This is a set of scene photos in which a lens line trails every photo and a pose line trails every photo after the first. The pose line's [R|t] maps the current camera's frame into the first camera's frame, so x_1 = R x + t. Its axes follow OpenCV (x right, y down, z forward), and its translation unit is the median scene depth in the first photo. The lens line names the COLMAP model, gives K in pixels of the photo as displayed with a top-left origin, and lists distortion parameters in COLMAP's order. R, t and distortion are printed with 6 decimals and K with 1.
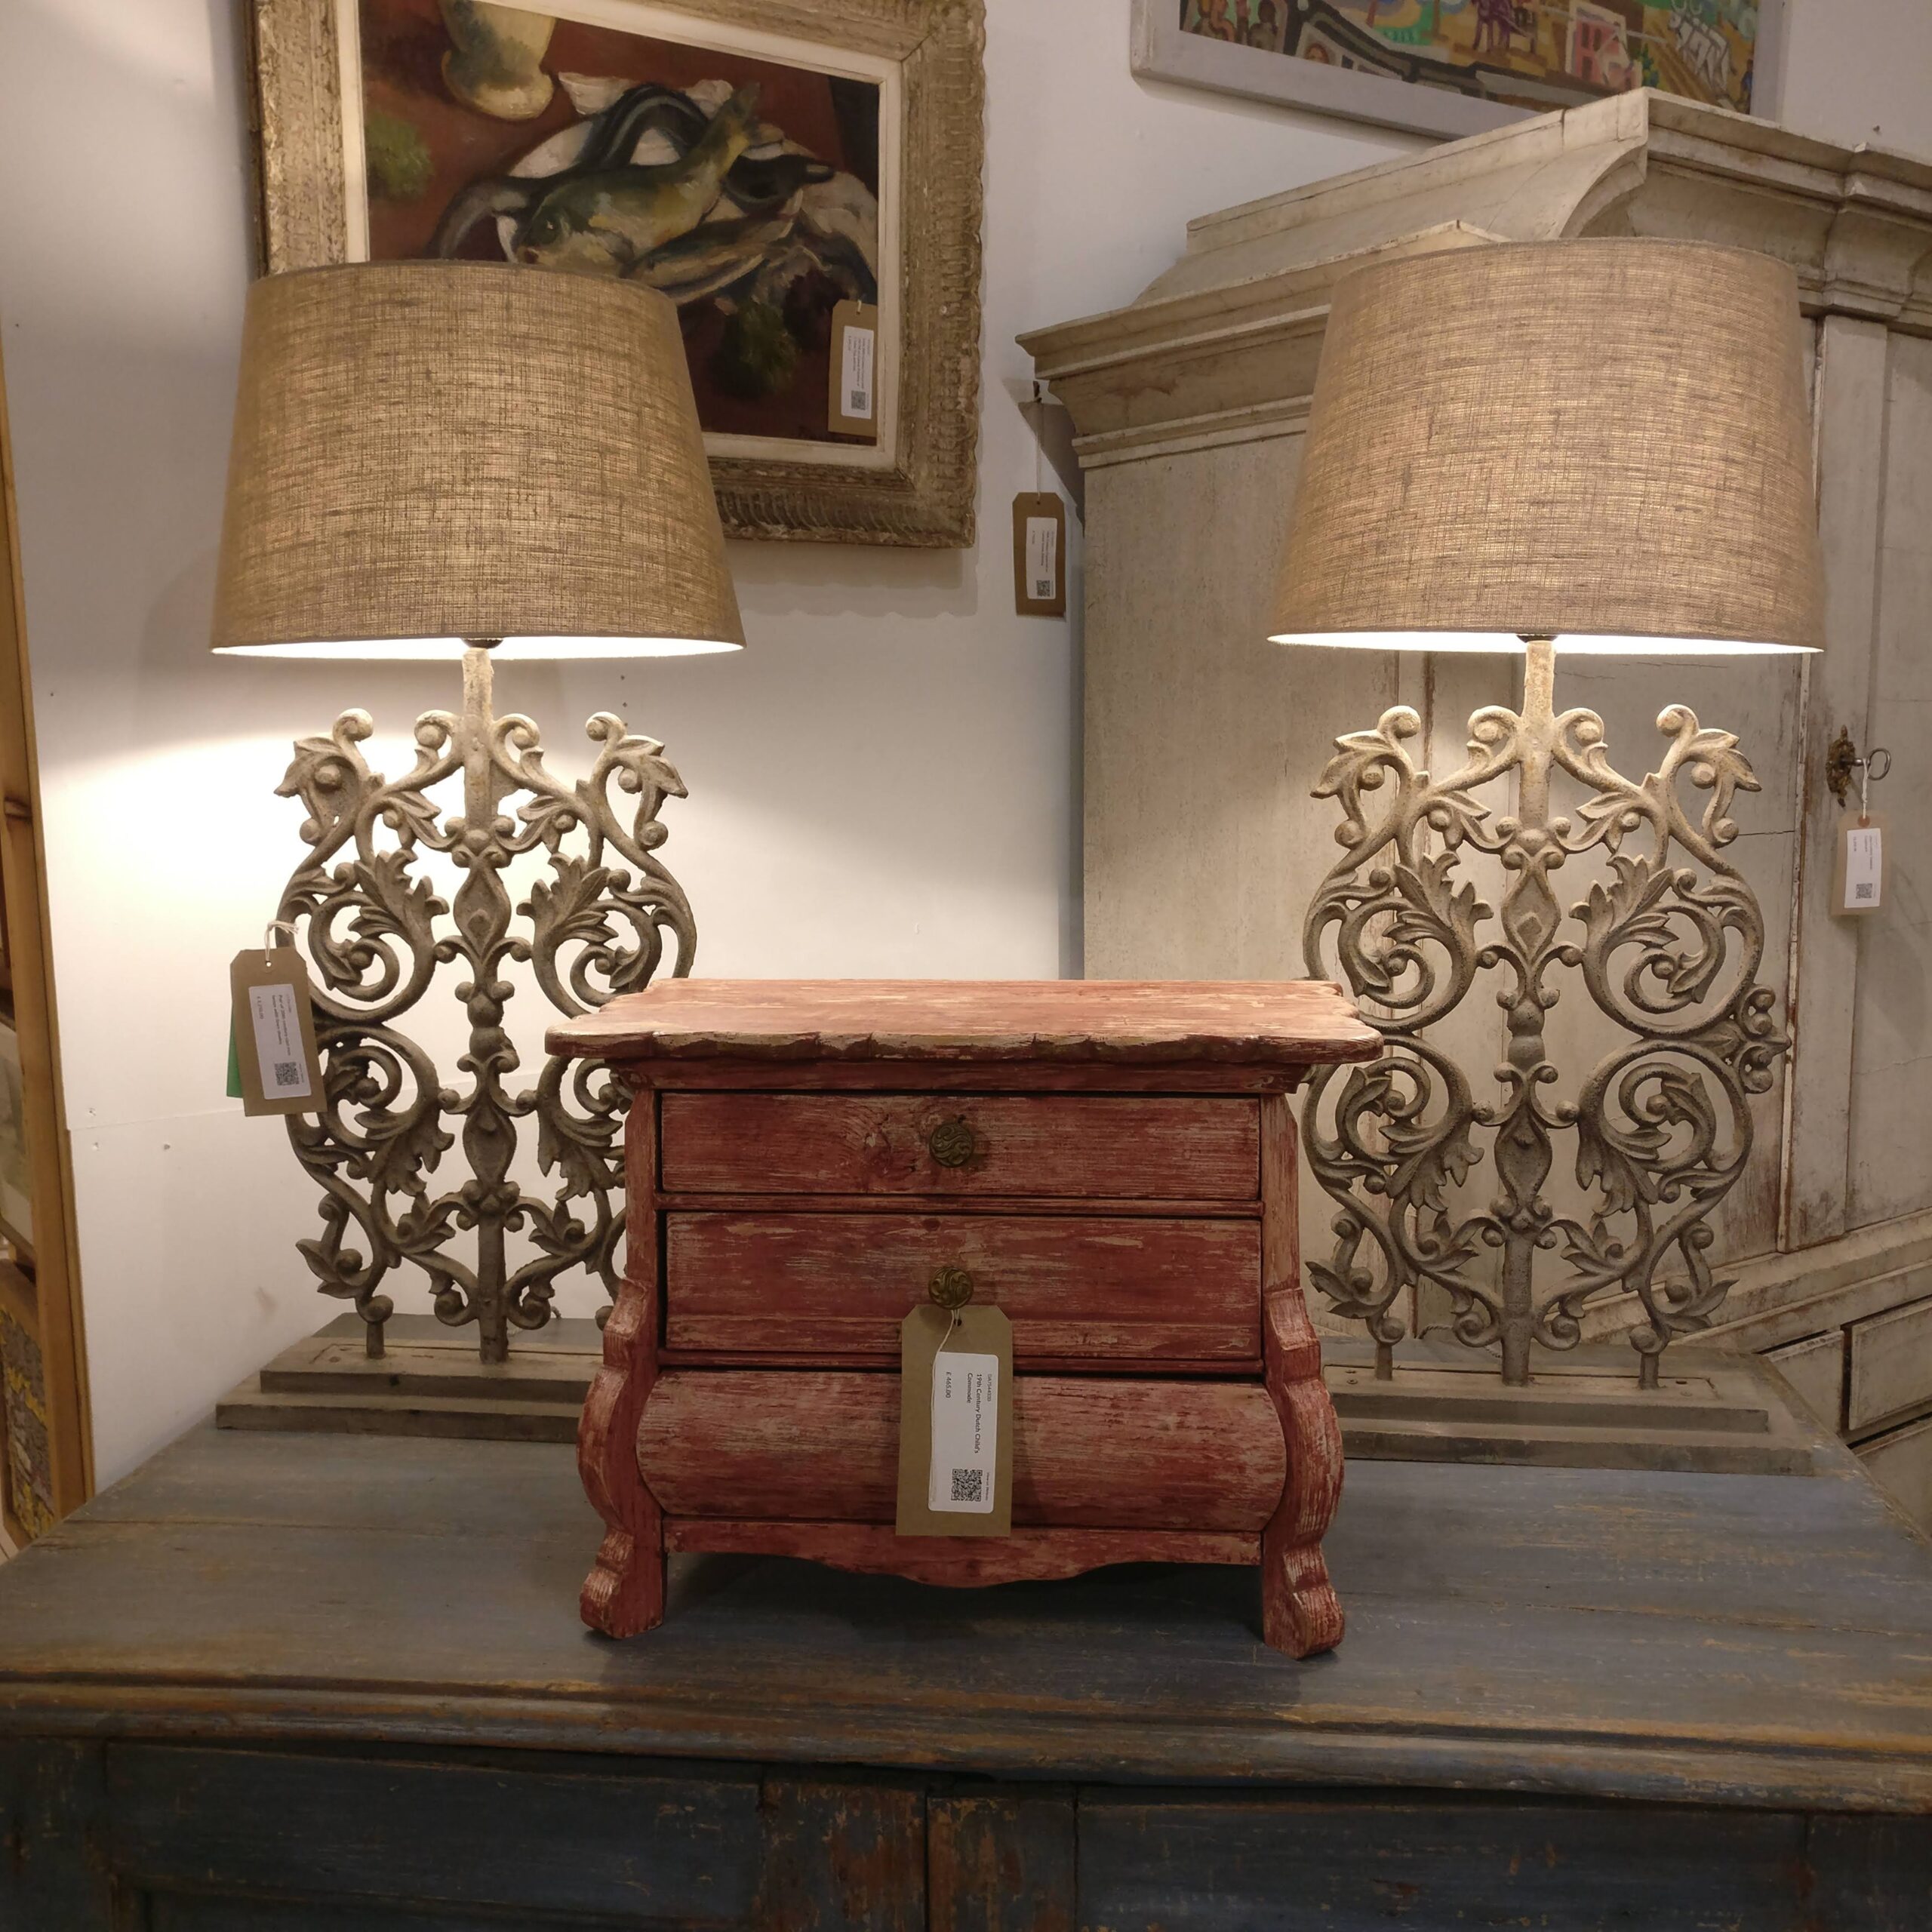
lens RADIAL K [[2028.8, 0, 956.1], [0, 2028.8, 968.7], [0, 0, 1]] dist [-0.003220, 0.000000]
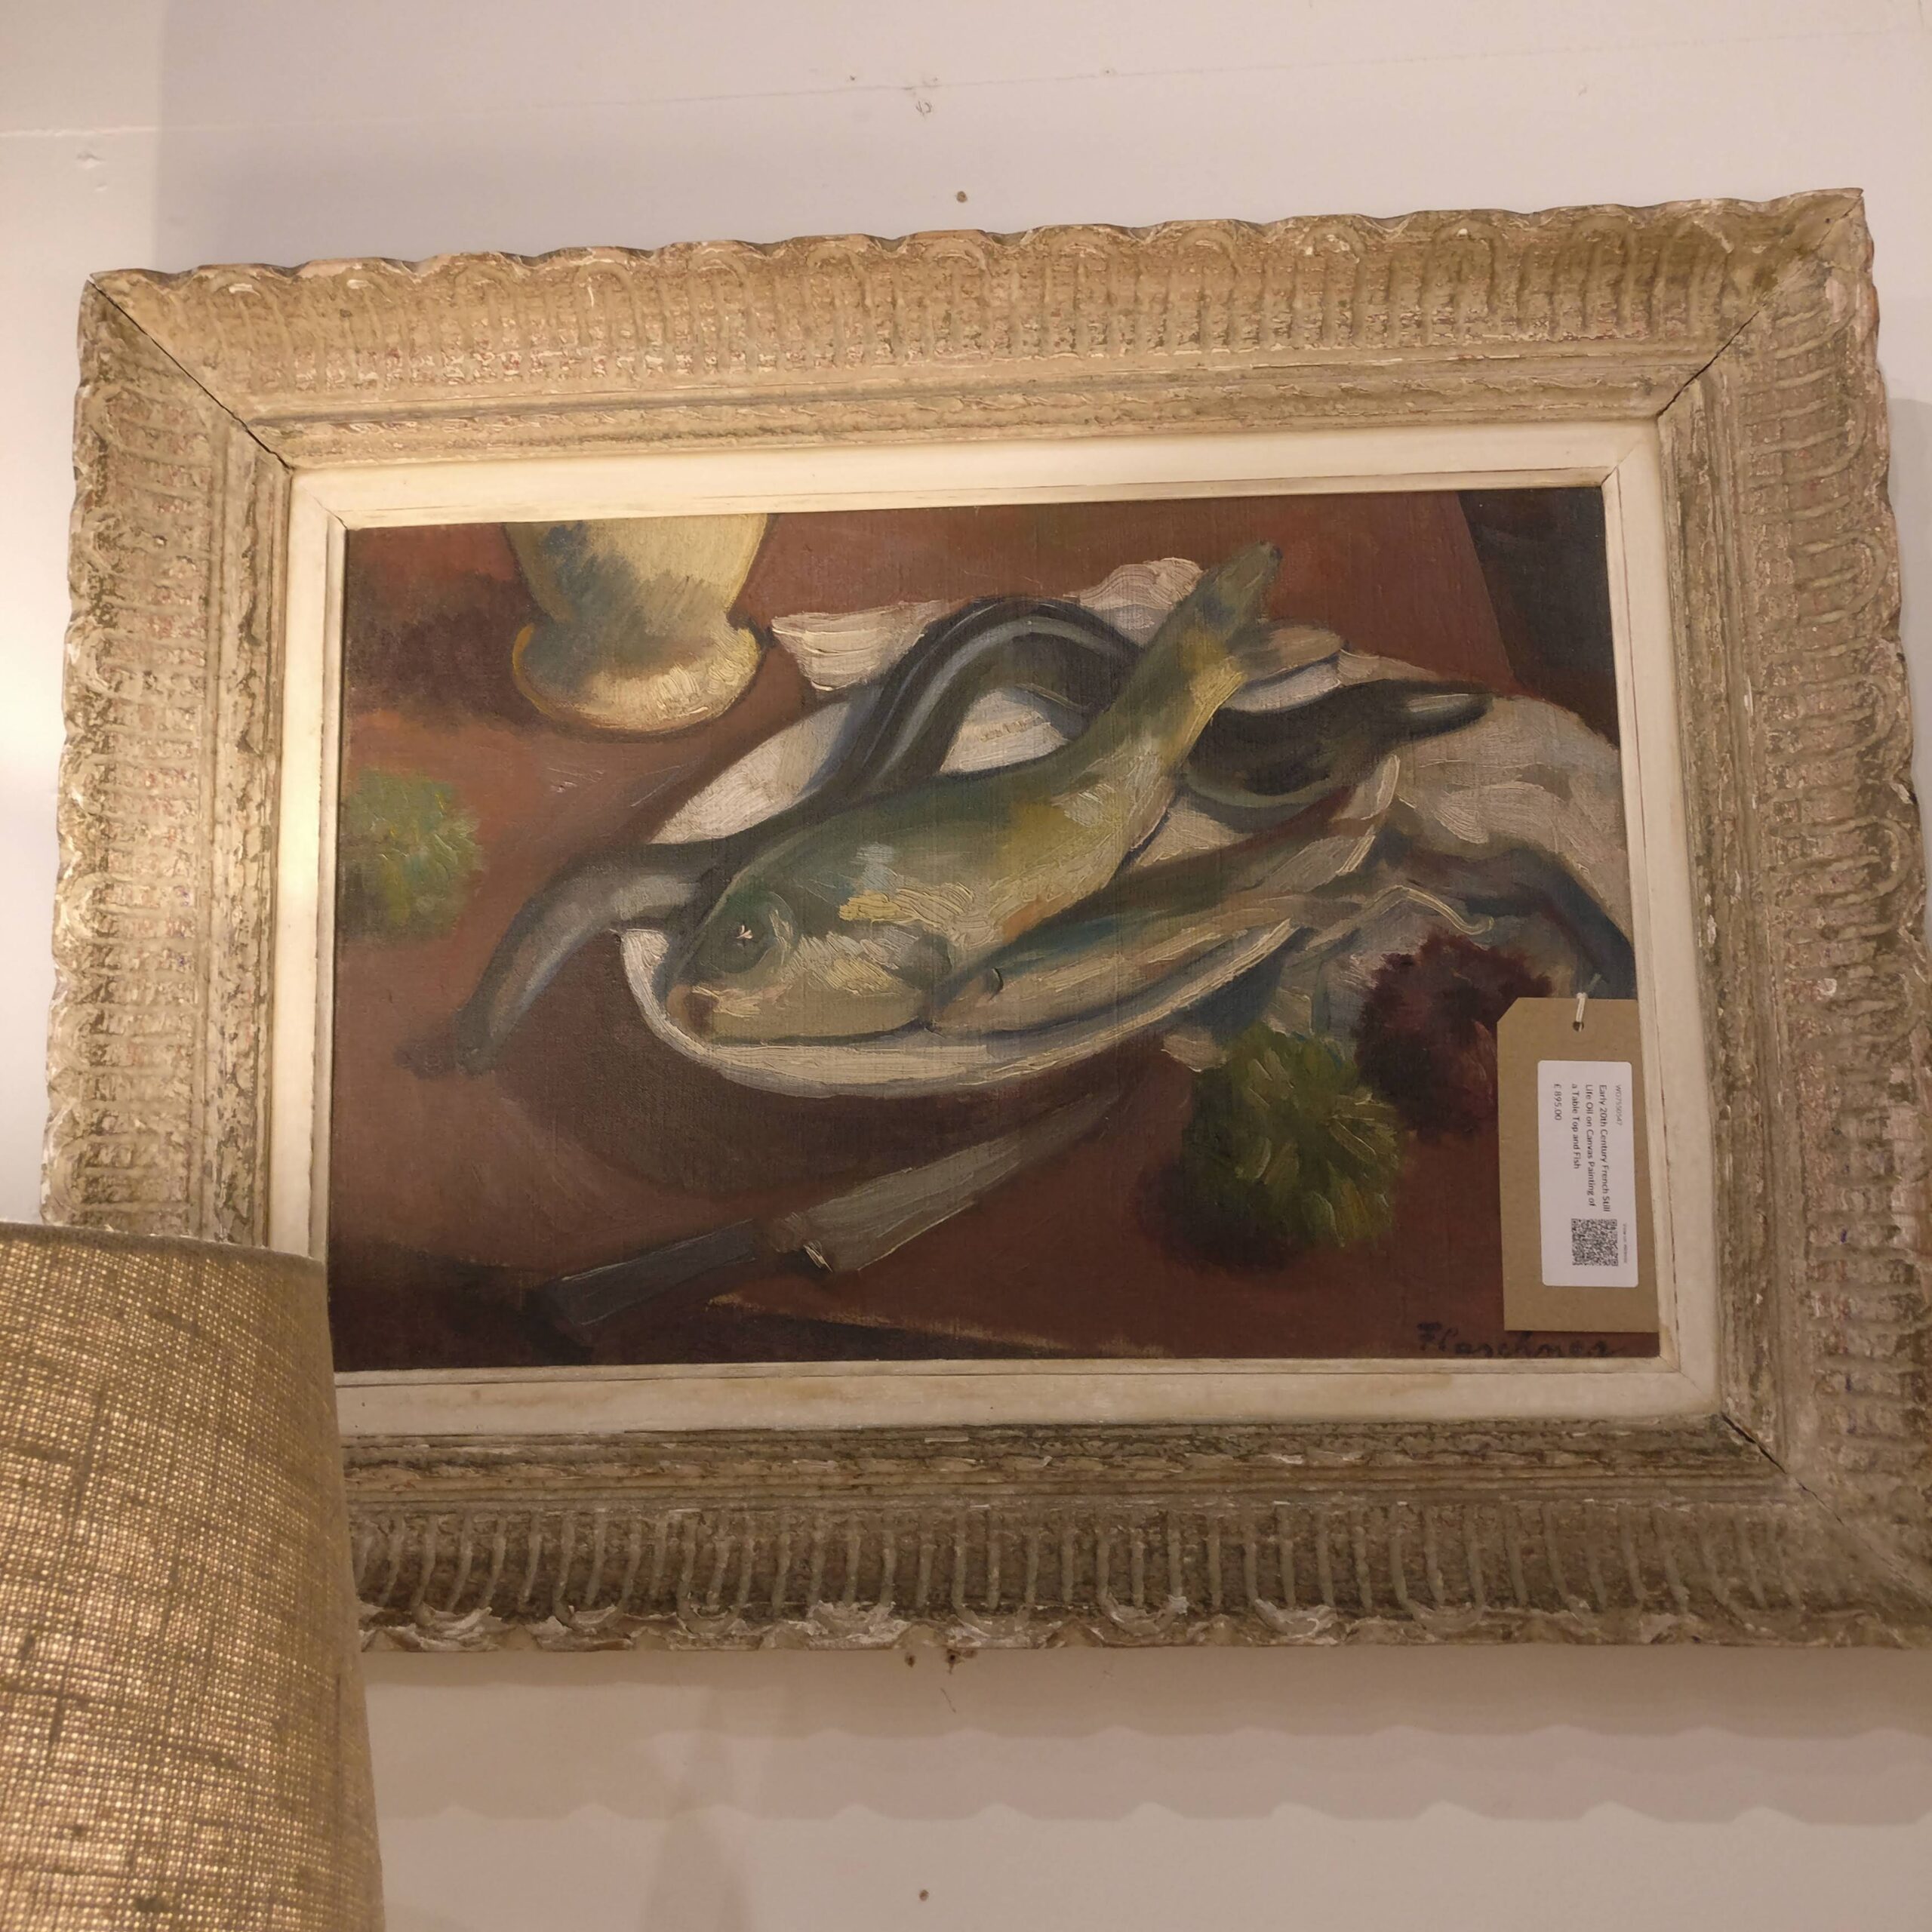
lens RADIAL K [[2028.8, 0, 962.5], [0, 2028.8, 950.7], [0, 0, 1]] dist [-0.003220, 0.000000]
pose [[0.769928, -0.121415, -0.626474, 0.110546], [-0.081007, 0.955193, -0.284681, -0.223022], [0.632968, 0.269933, 0.725595, 0.658956]]
